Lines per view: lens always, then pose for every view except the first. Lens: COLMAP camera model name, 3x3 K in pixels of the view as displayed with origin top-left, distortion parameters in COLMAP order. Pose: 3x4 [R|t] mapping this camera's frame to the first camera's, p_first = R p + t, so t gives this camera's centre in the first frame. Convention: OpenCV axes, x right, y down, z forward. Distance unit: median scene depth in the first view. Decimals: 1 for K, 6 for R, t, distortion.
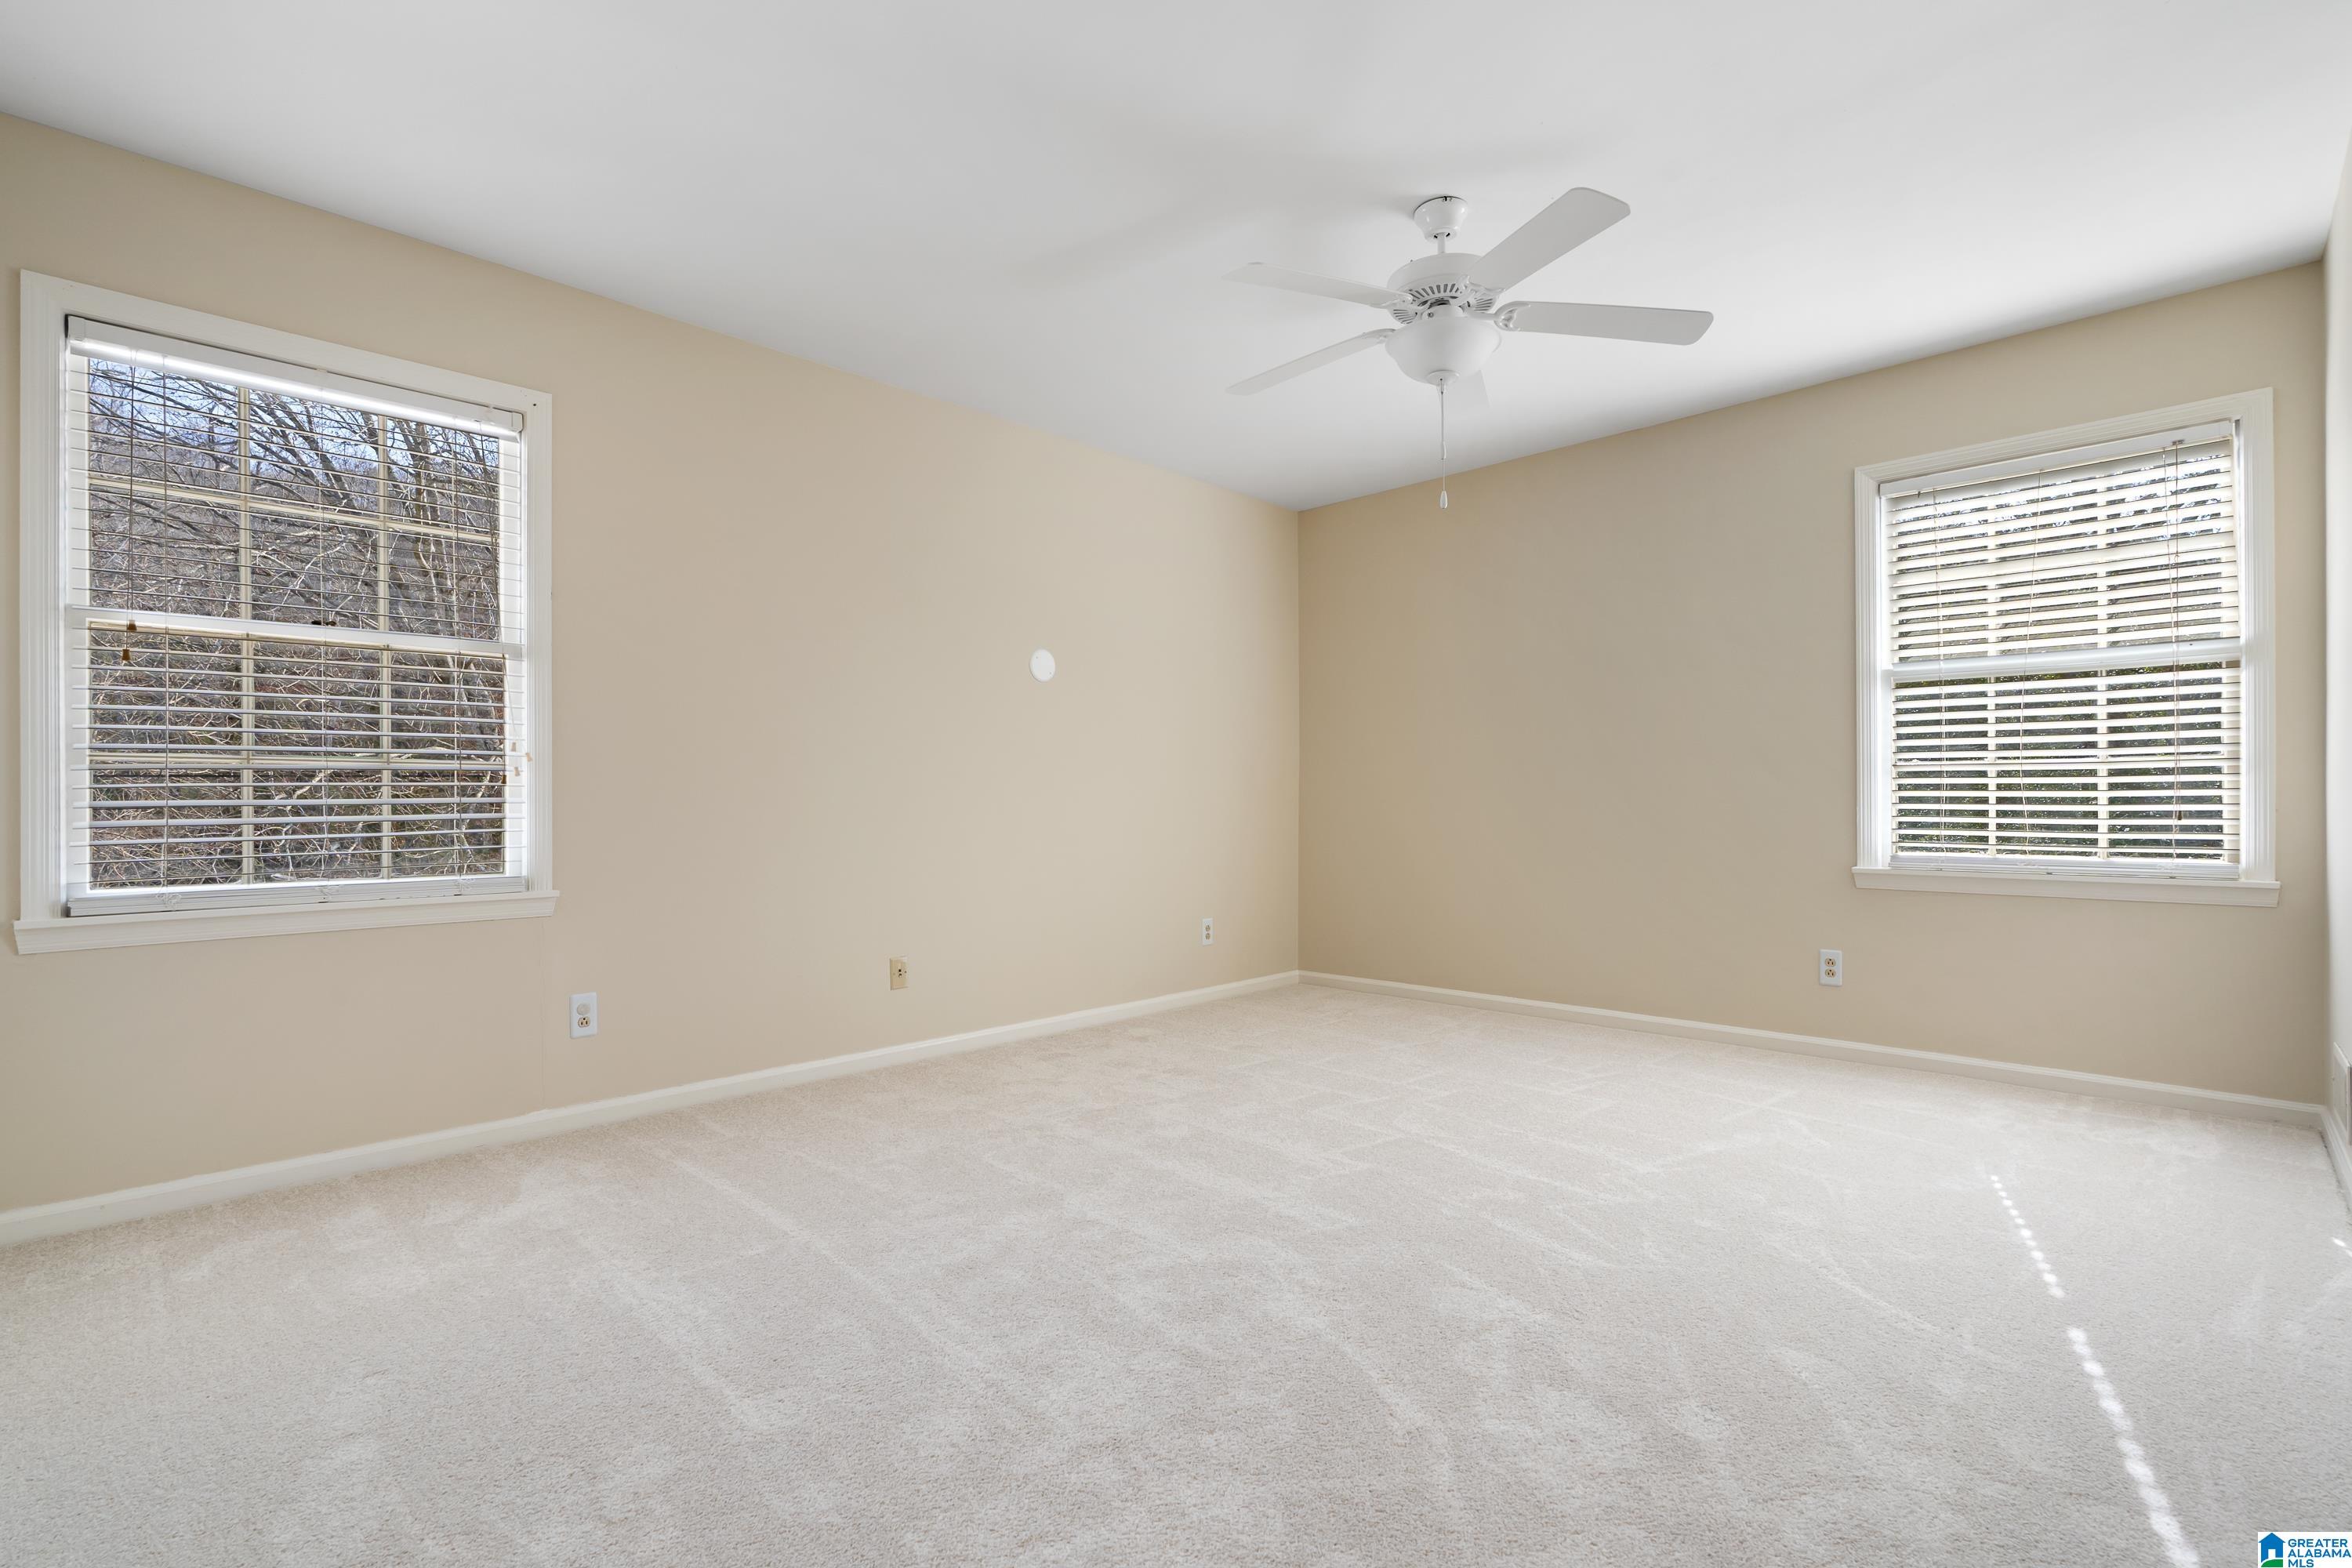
lens RADIAL K [[1082.5, 0, 1176.0], [0, 1082.5, 784.0], [0, 0, 1]] dist [0.000117, -0.000134]
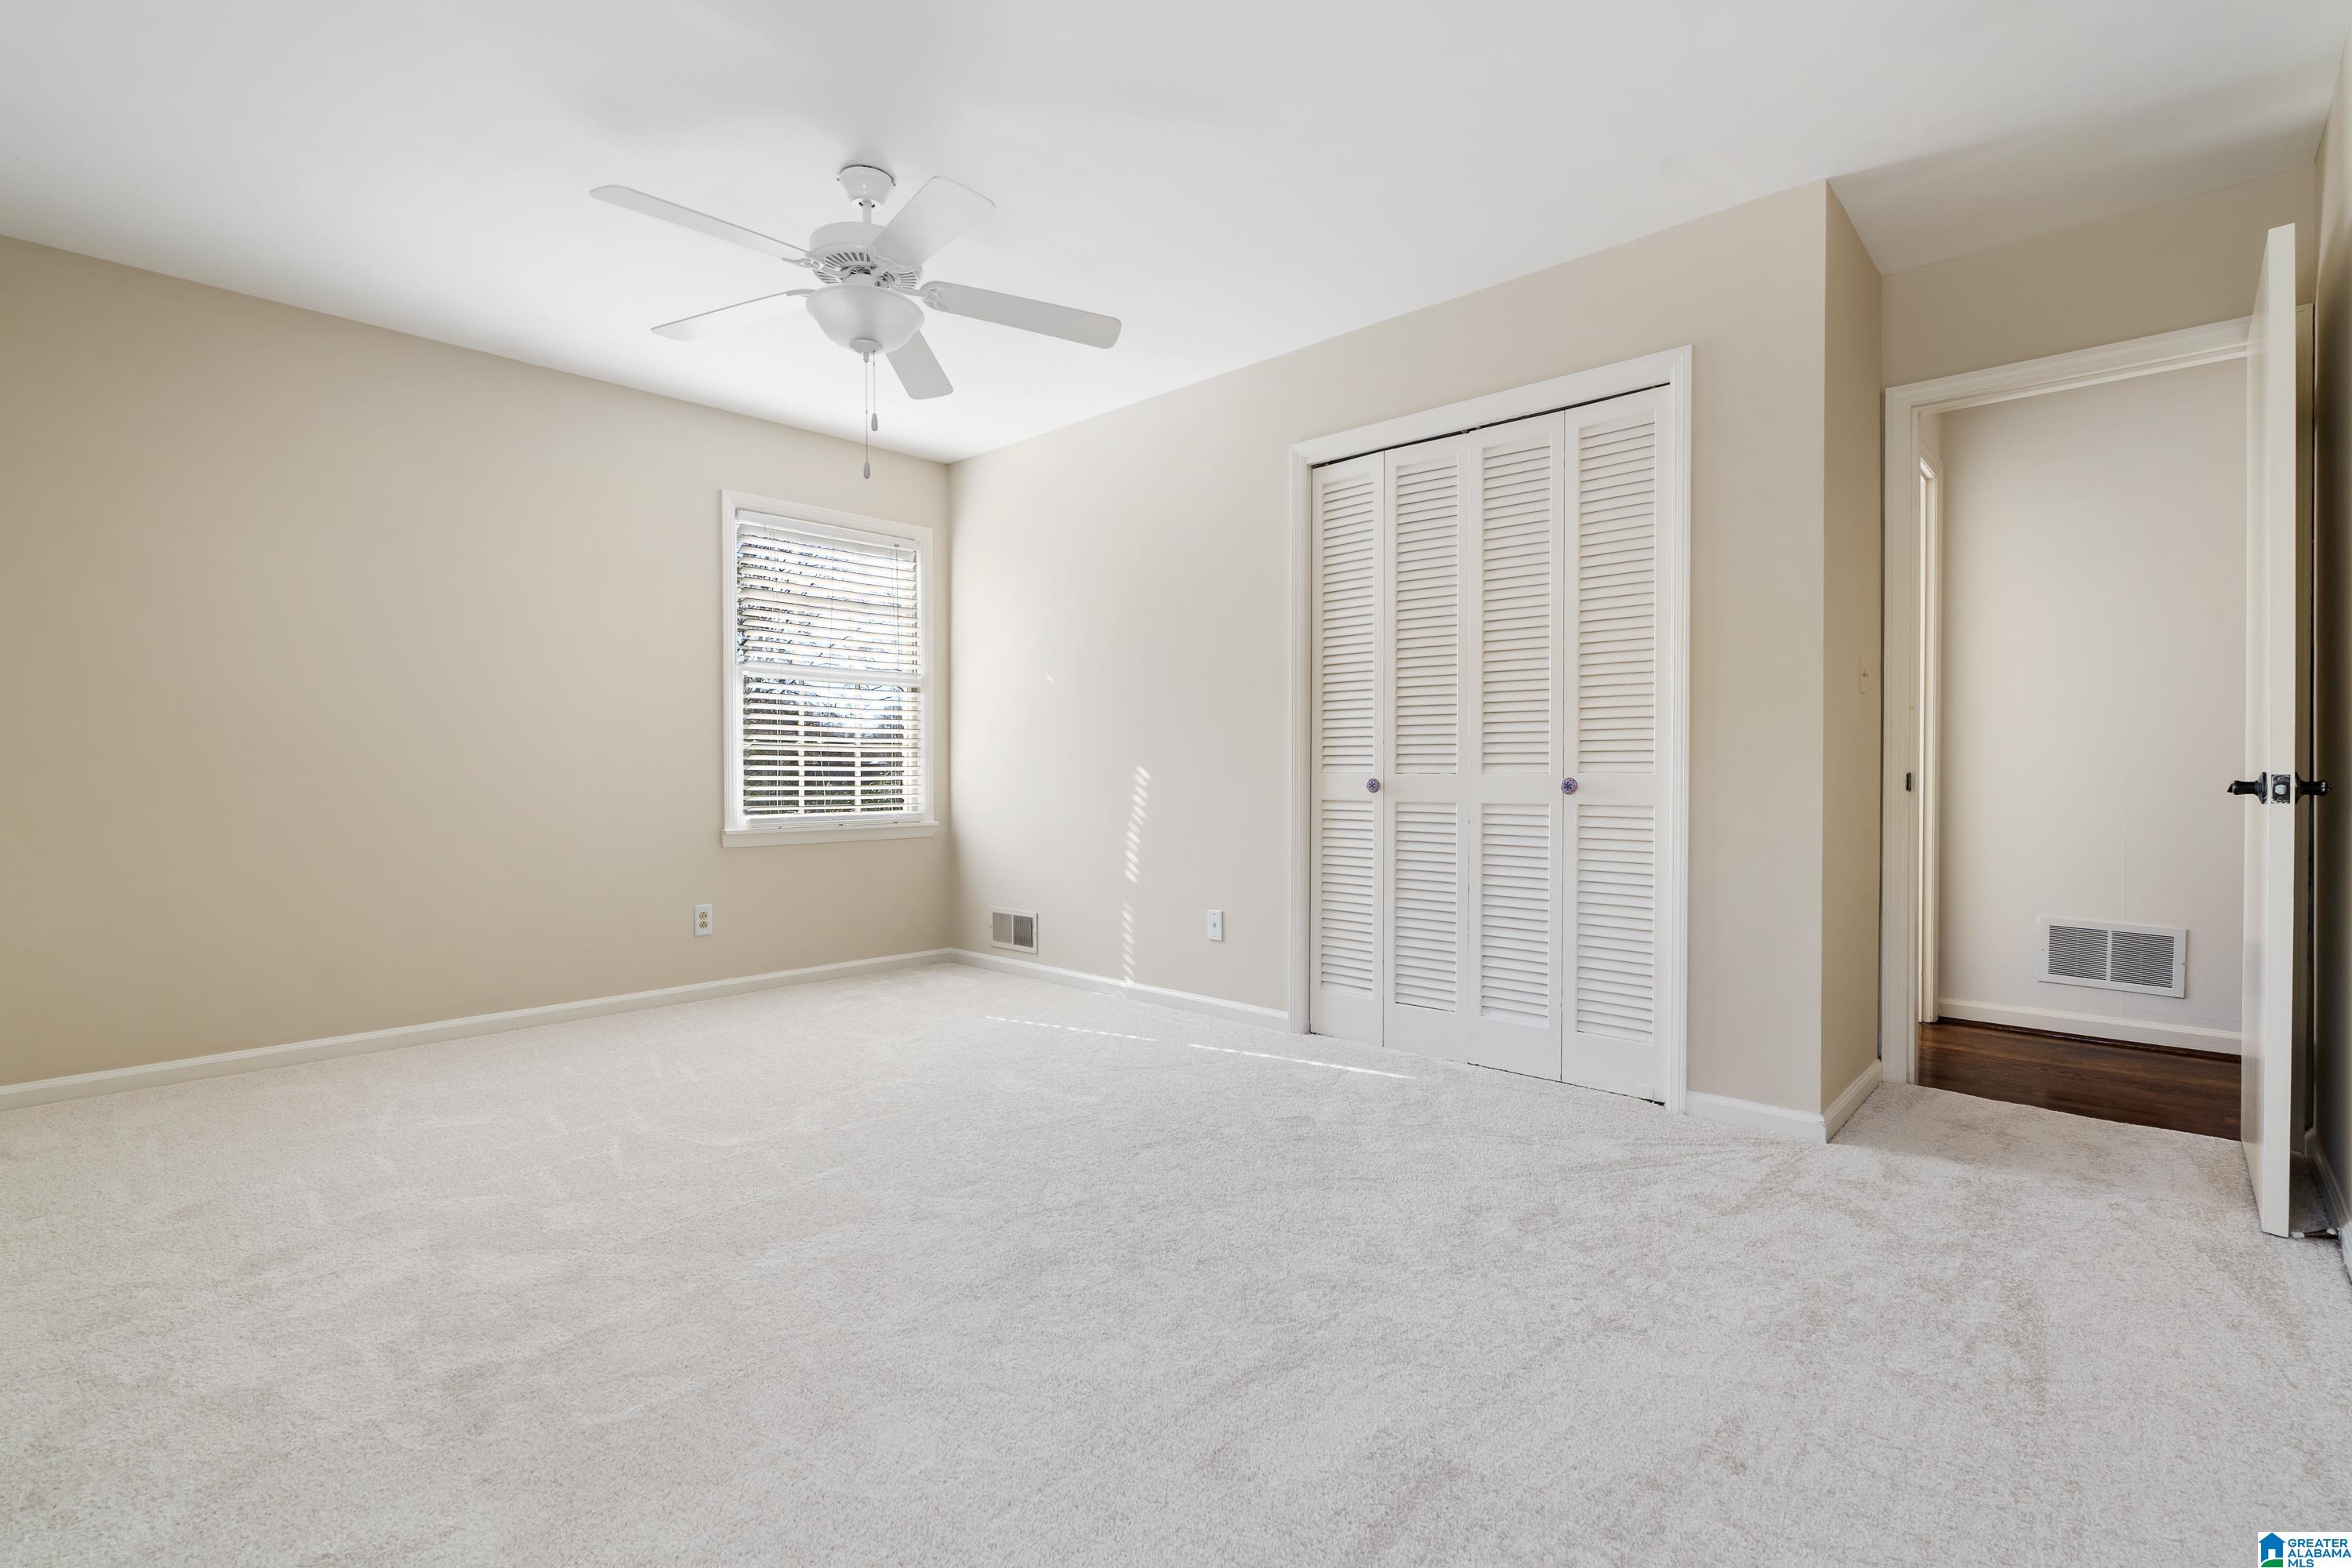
lens RADIAL K [[1079.6, 0, 1173.6], [0, 1079.6, 742.8], [0, 0, 1]] dist [-0.000554, -0.000261]
pose [[-0.038267, 0.031542, 0.998770, -0.613565], [-0.013943, 0.999388, -0.032095, 0.014422], [-0.999170, -0.015154, -0.037804, 0.612906]]
